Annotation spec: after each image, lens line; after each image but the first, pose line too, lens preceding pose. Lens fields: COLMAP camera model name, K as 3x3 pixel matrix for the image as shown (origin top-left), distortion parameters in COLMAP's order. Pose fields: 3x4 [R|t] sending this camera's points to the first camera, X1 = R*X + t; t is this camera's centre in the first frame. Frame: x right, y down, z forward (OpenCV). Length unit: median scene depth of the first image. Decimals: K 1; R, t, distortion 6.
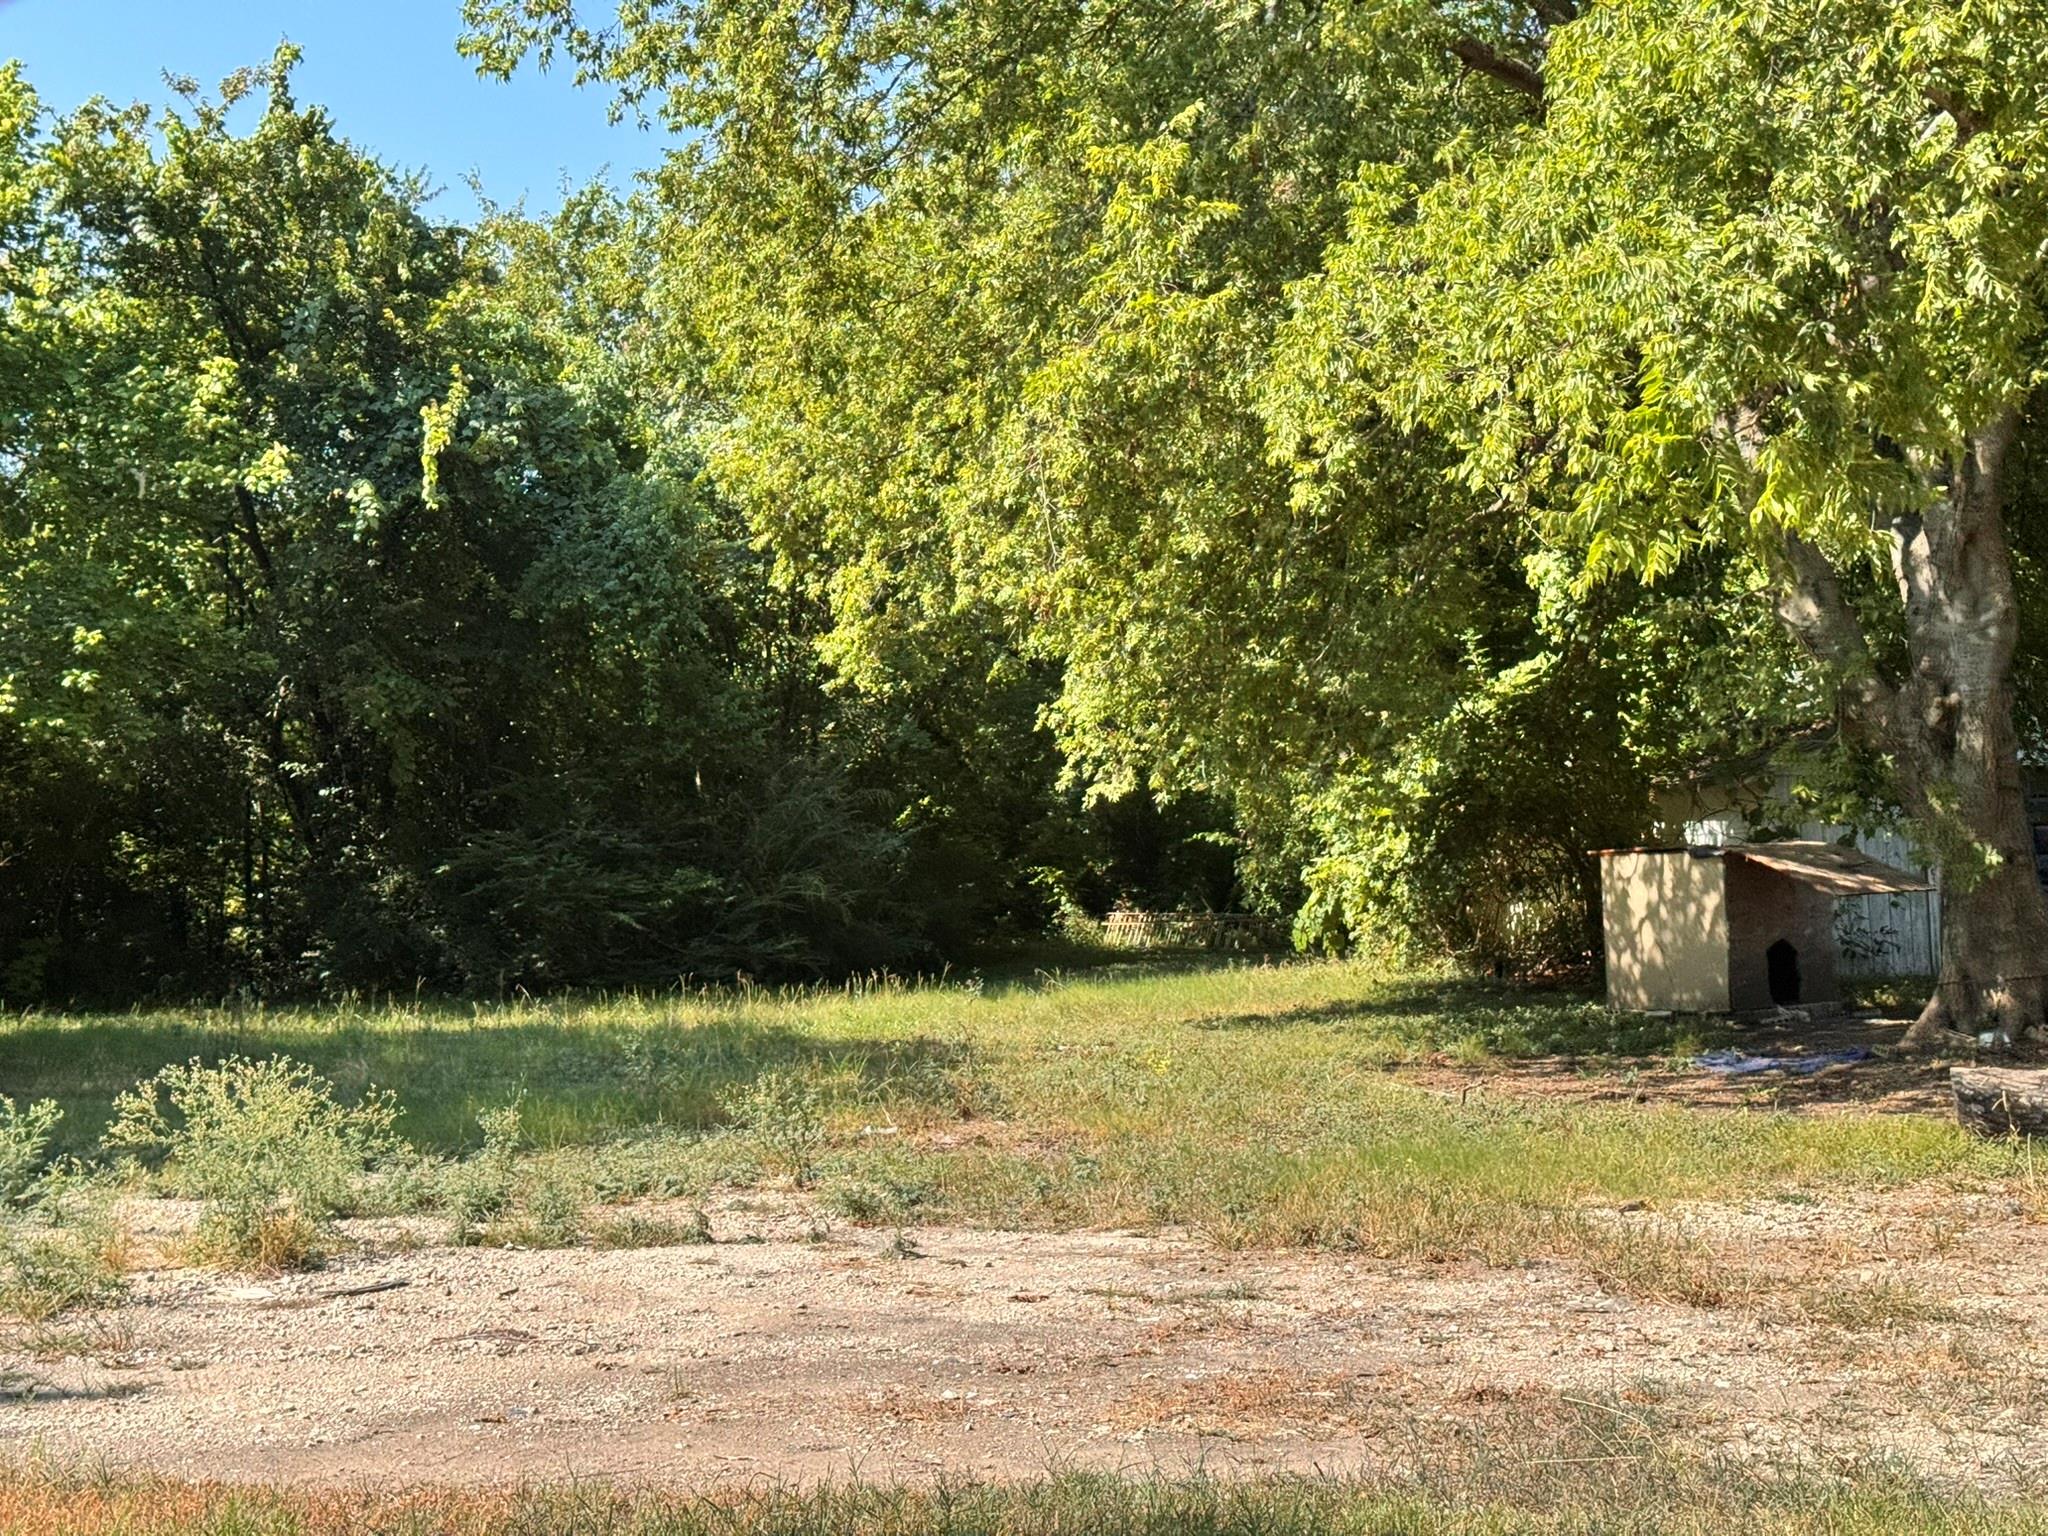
lens RADIAL K [[2863.9, 0, 979.8], [0, 2863.9, 767.6], [0, 0, 1]] dist [0.174591, -0.146104]
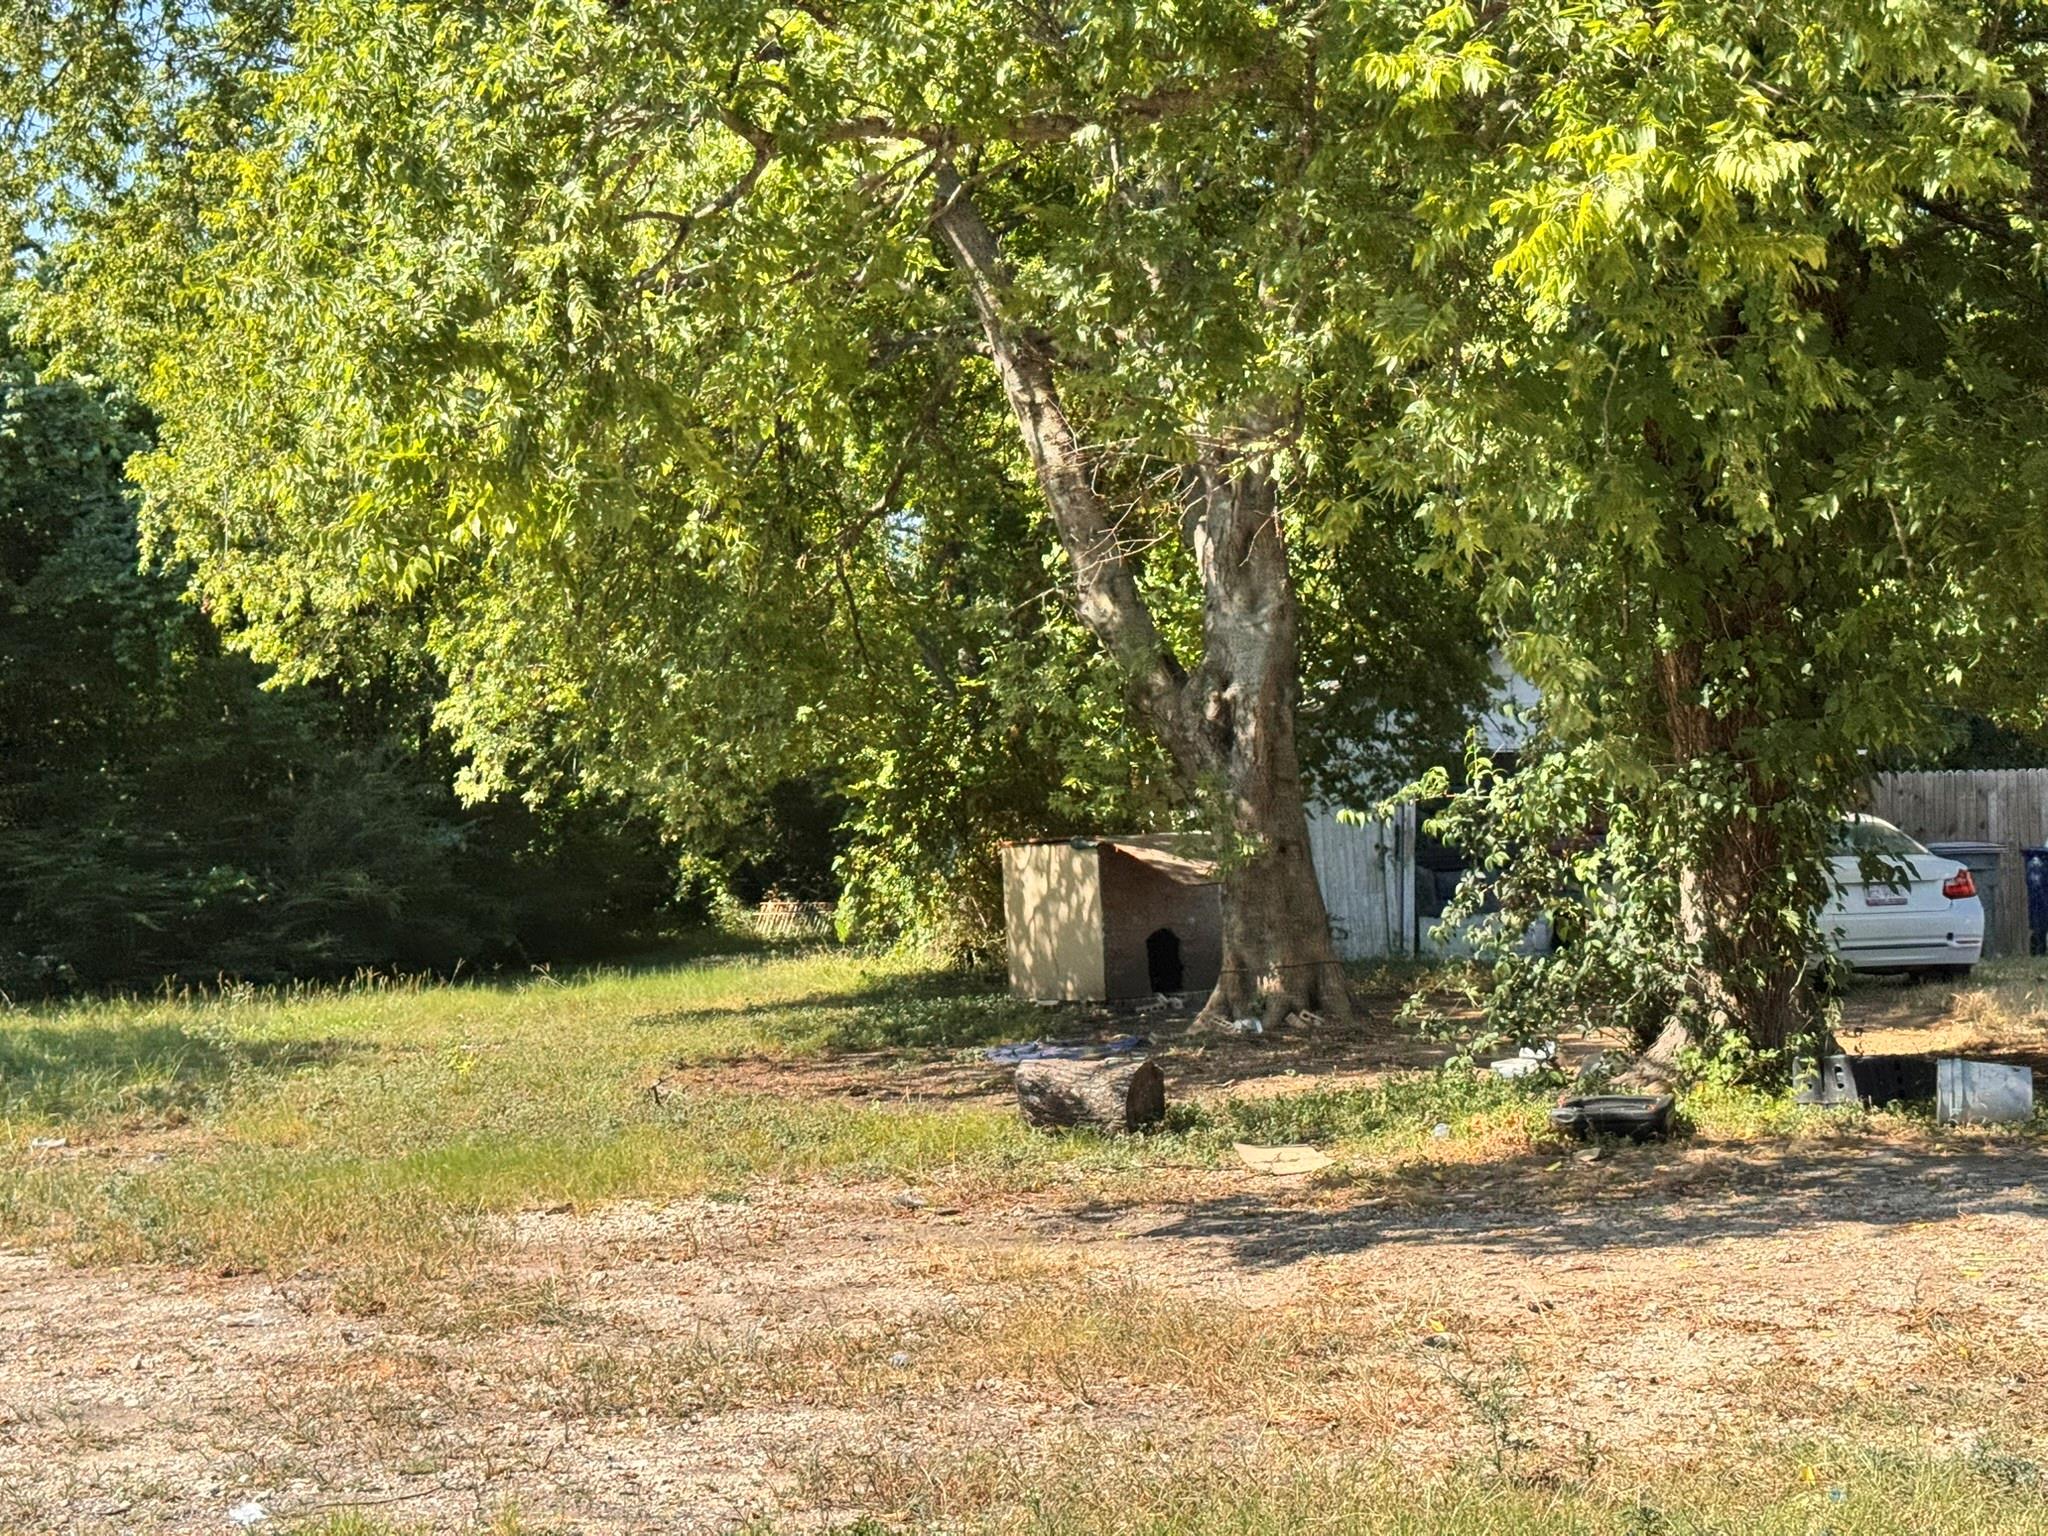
lens RADIAL K [[2868.5, 0, 1024.0], [0, 2868.5, 768.0], [0, 0, 1]] dist [0.164065, 0.113517]
pose [[0.999810, -0.010541, 0.016400, 0.167026], [0.010422, 0.999919, 0.007319, -0.003691], [-0.016475, -0.007147, 0.999839, -0.003857]]
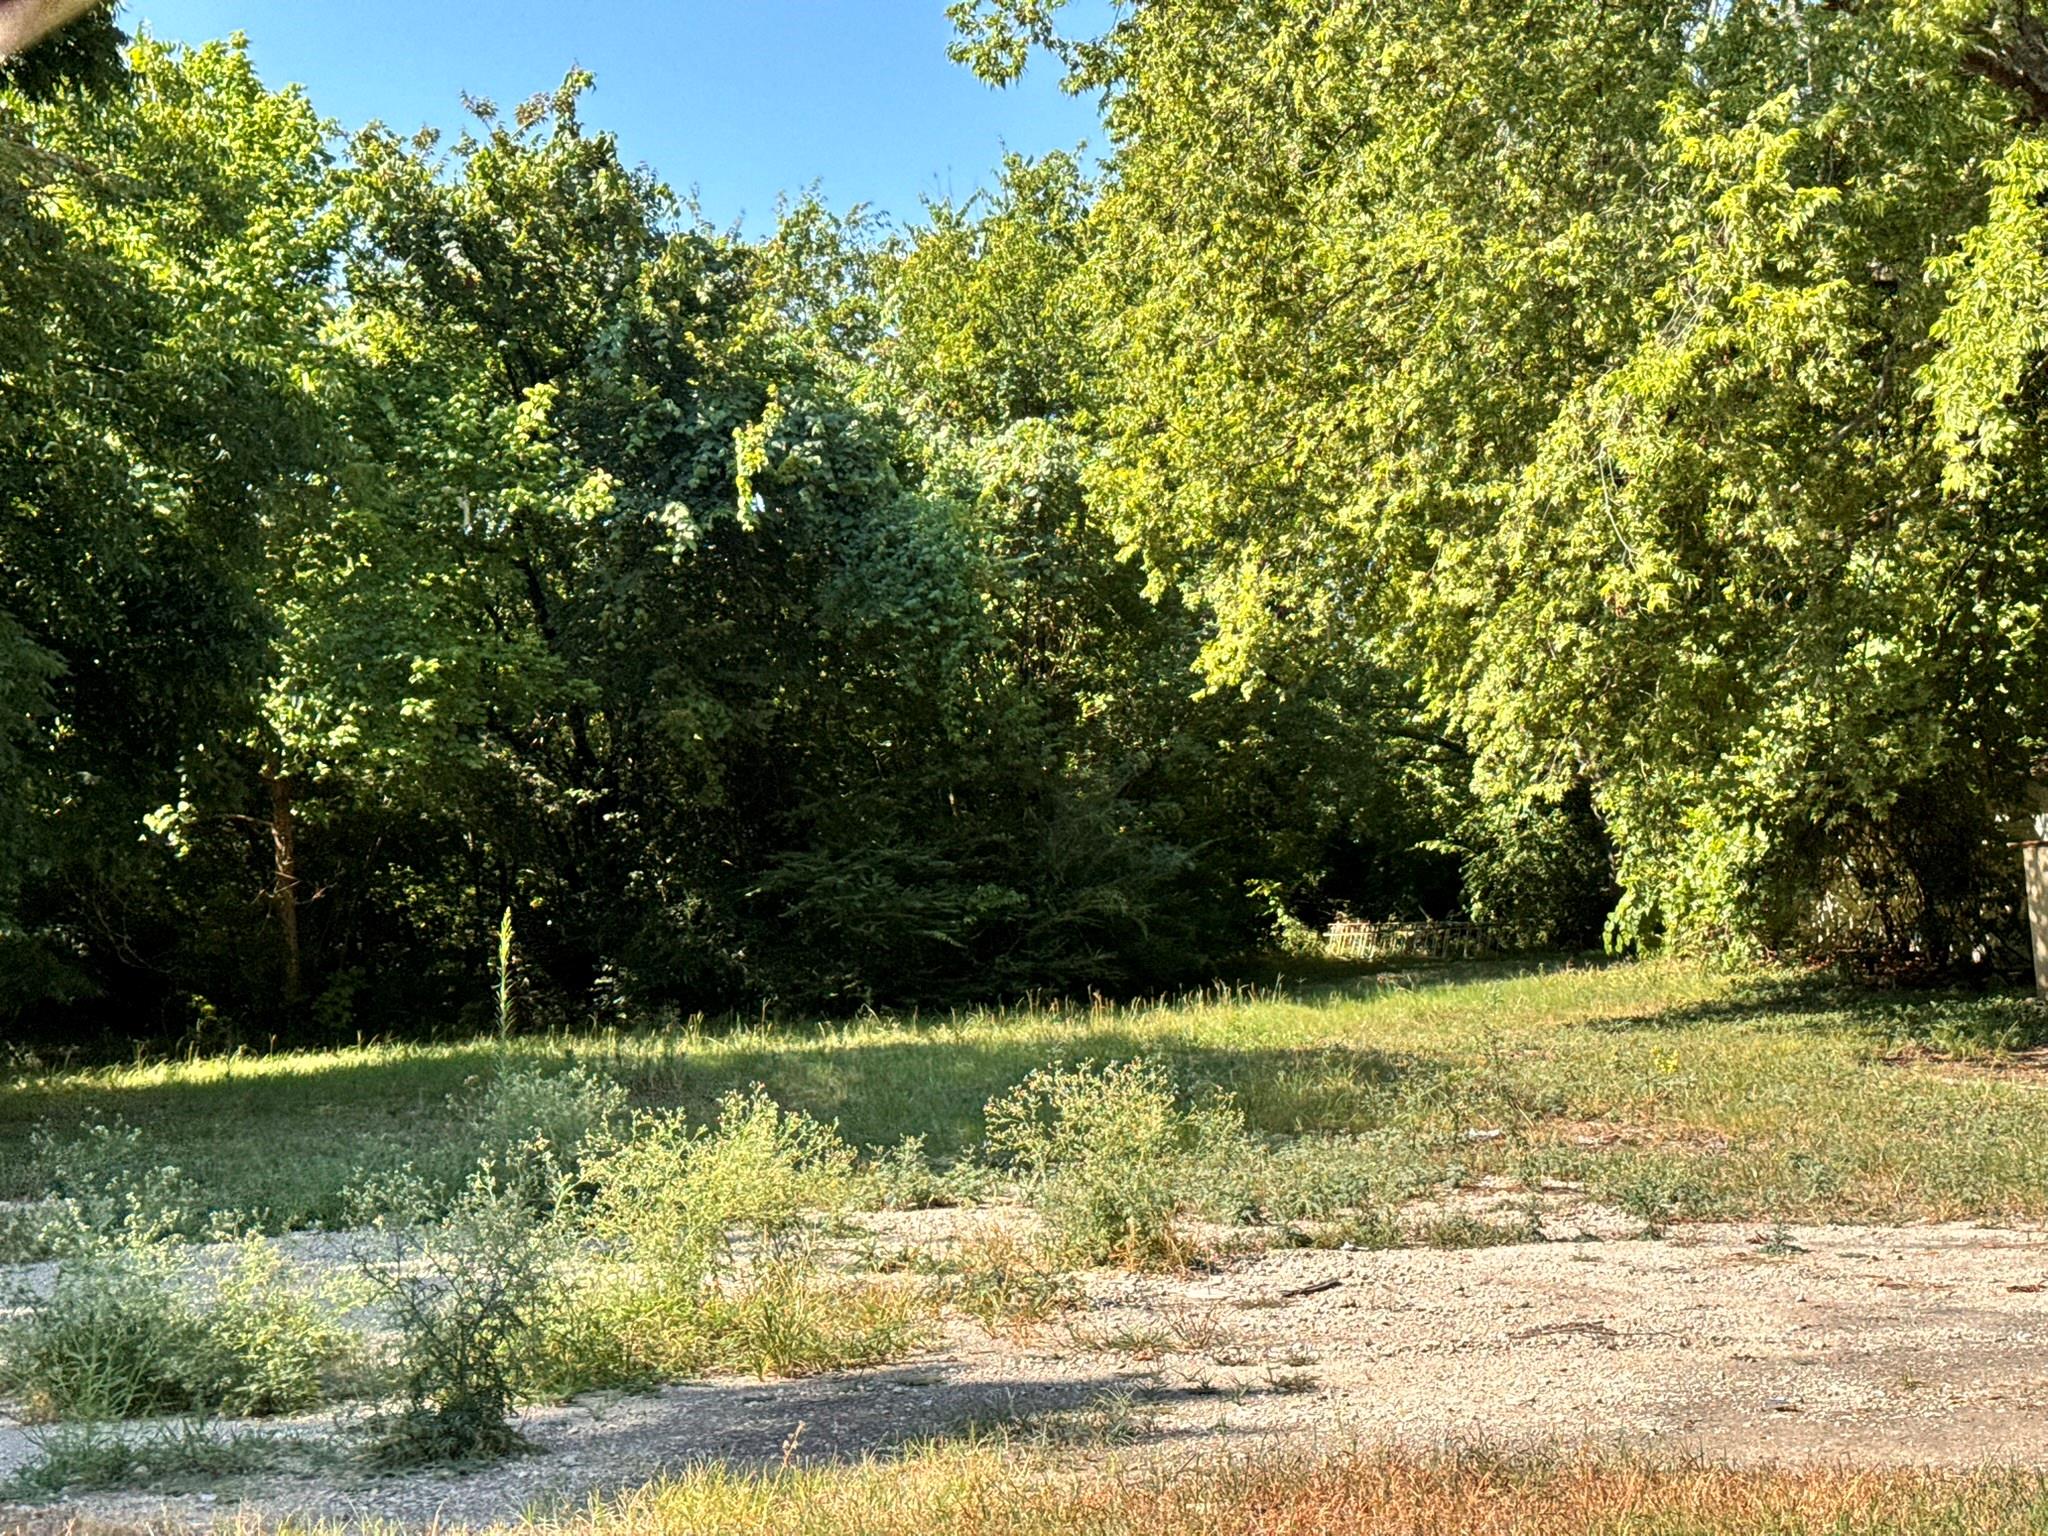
lens RADIAL K [[2868.5, 0, 1024.0], [0, 2868.5, 768.0], [0, 0, 1]] dist [0.164065, 0.113517]
pose [[0.999183, -0.022901, 0.033298, -0.128925], [0.023170, 0.999702, -0.007726, 0.002462], [-0.033112, 0.008492, 0.999416, 0.003773]]
